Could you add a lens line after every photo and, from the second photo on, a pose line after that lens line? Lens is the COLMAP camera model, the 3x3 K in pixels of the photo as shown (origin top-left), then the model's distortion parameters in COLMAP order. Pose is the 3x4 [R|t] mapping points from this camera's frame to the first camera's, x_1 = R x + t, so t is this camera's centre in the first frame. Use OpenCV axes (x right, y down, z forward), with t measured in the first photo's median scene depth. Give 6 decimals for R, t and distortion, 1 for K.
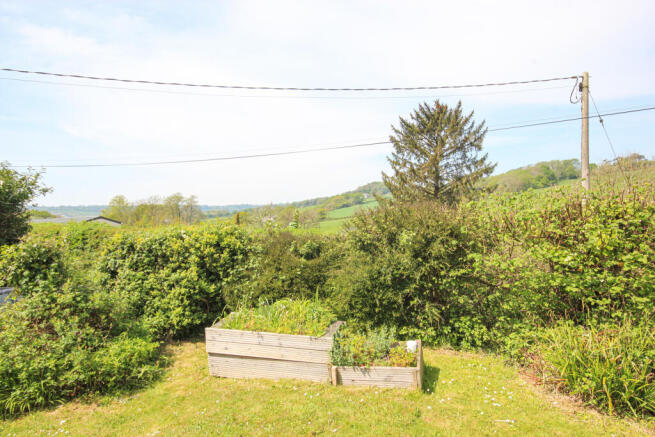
lens RADIAL K [[370.8, 0, 327.9], [0, 370.8, 218.7], [0, 0, 1]] dist [-0.001899, -0.000130]
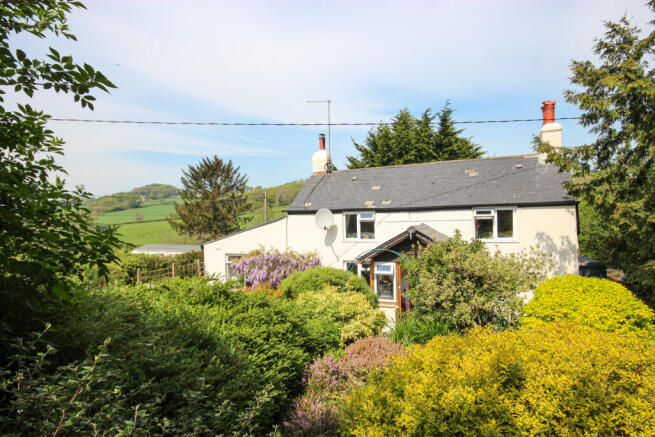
lens RADIAL K [[370.8, 0, 327.2], [0, 370.8, 220.0], [0, 0, 1]] dist [-0.001899, -0.000130]
pose [[0.845111, 0.016710, 0.534330, -0.108571], [-0.010349, 0.999835, -0.014899, -0.051108], [-0.534491, 0.007062, 0.845145, -0.462885]]
